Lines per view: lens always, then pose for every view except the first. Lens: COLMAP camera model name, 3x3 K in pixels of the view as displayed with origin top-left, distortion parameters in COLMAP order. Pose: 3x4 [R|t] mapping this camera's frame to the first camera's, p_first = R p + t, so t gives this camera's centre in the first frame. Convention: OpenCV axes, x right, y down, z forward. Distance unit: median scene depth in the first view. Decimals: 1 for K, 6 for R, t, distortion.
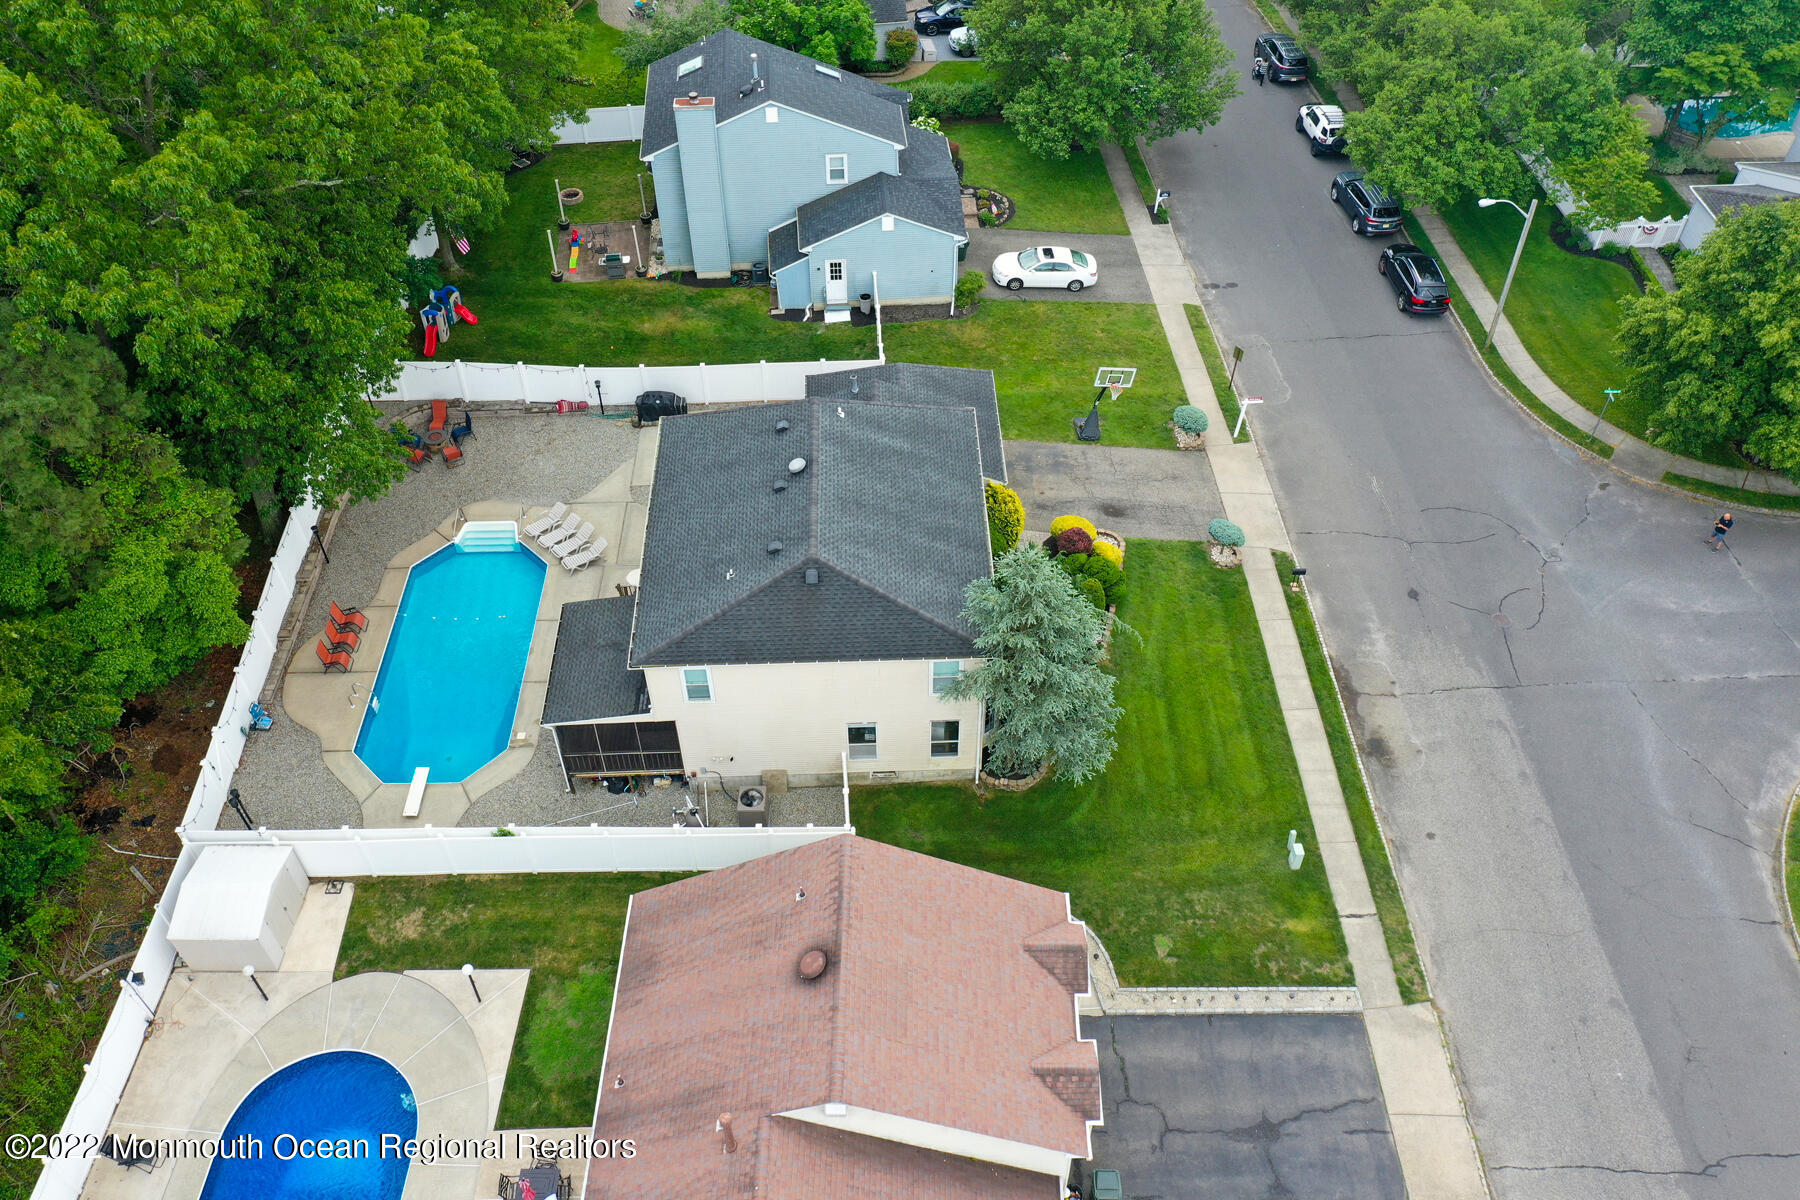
lens RADIAL K [[1424.9, 0, 899.8], [0, 1424.9, 600.3], [0, 0, 1]] dist [0.004333, 0.000858]
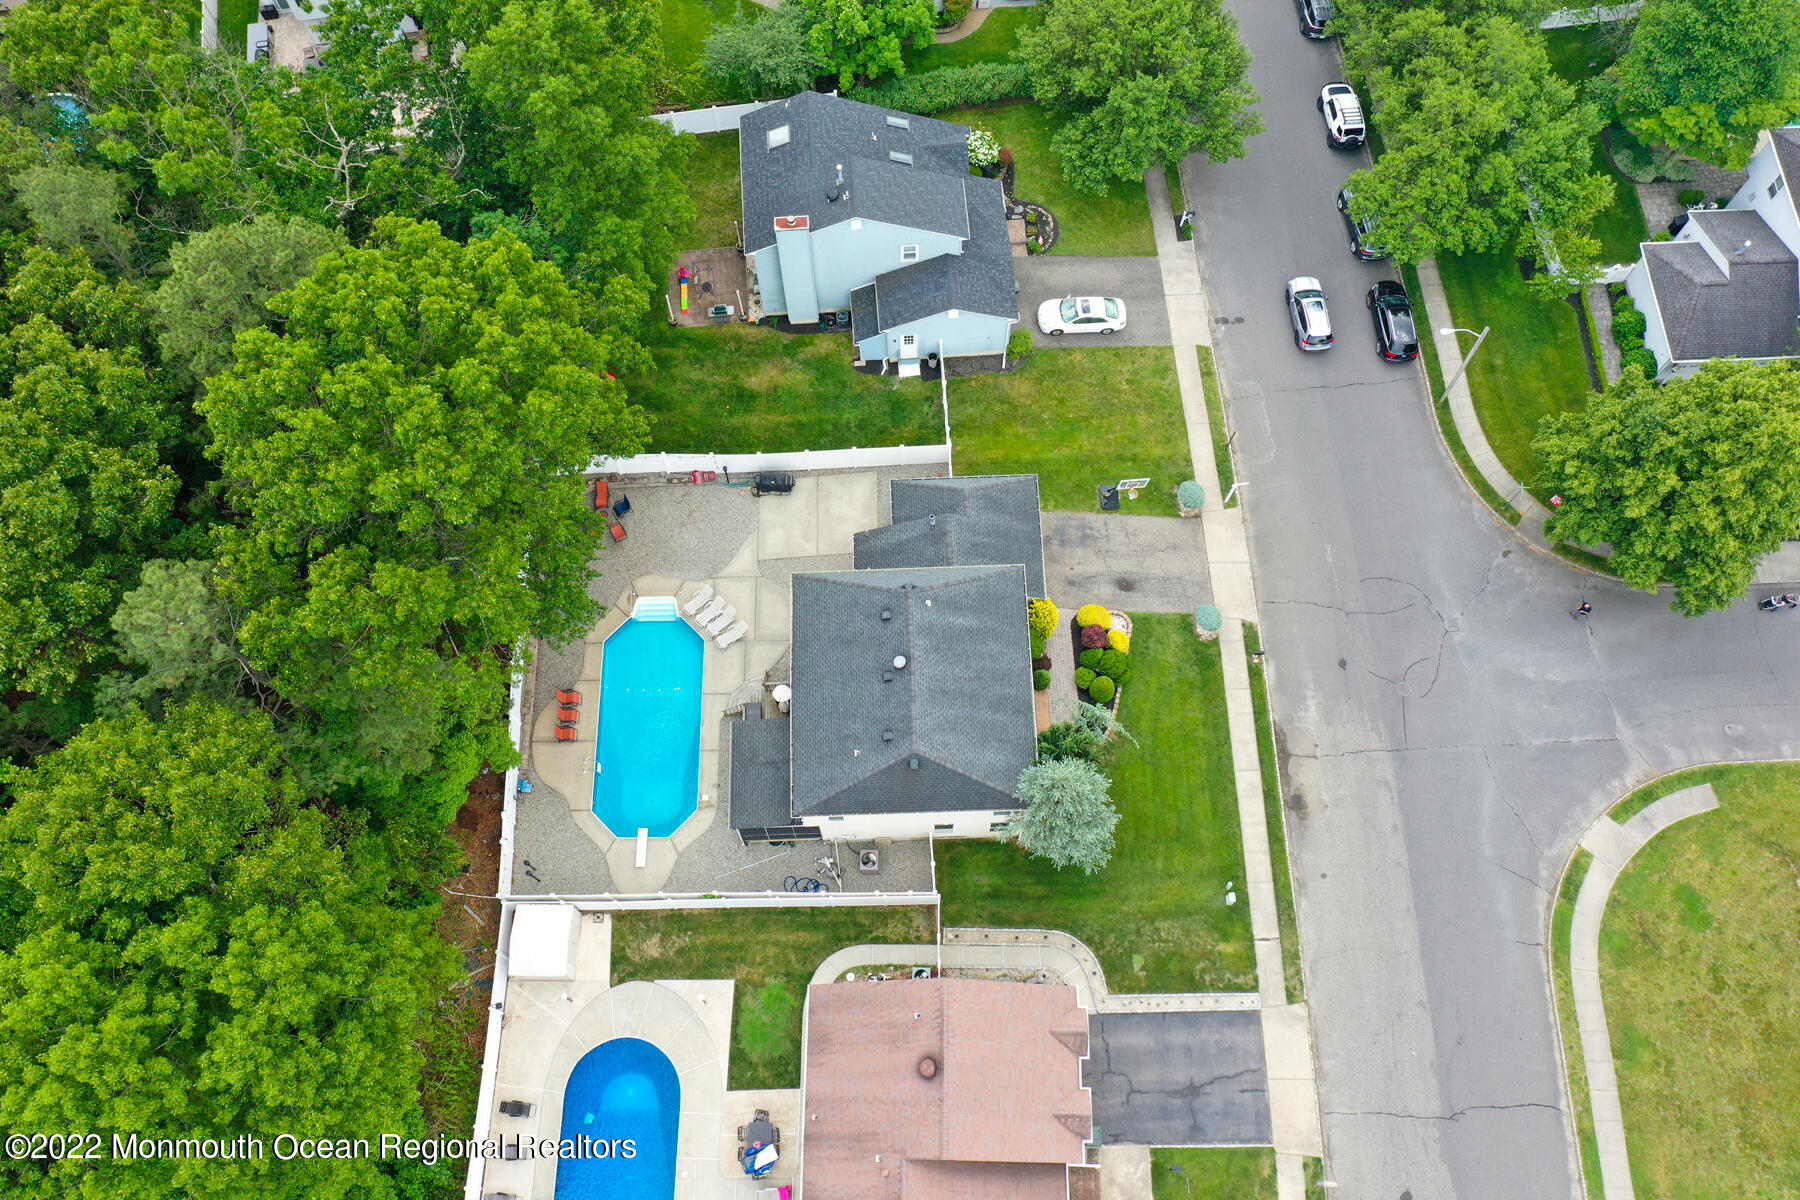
lens RADIAL K [[1425.9, 0, 900.2], [0, 1425.9, 596.4], [0, 0, 1]] dist [0.011499, 0.000270]
pose [[0.999968, 0.001084, -0.007927, -0.055808], [0.001908, 0.929900, 0.367808, -0.624614], [0.007770, -0.367812, 0.929868, -0.269874]]
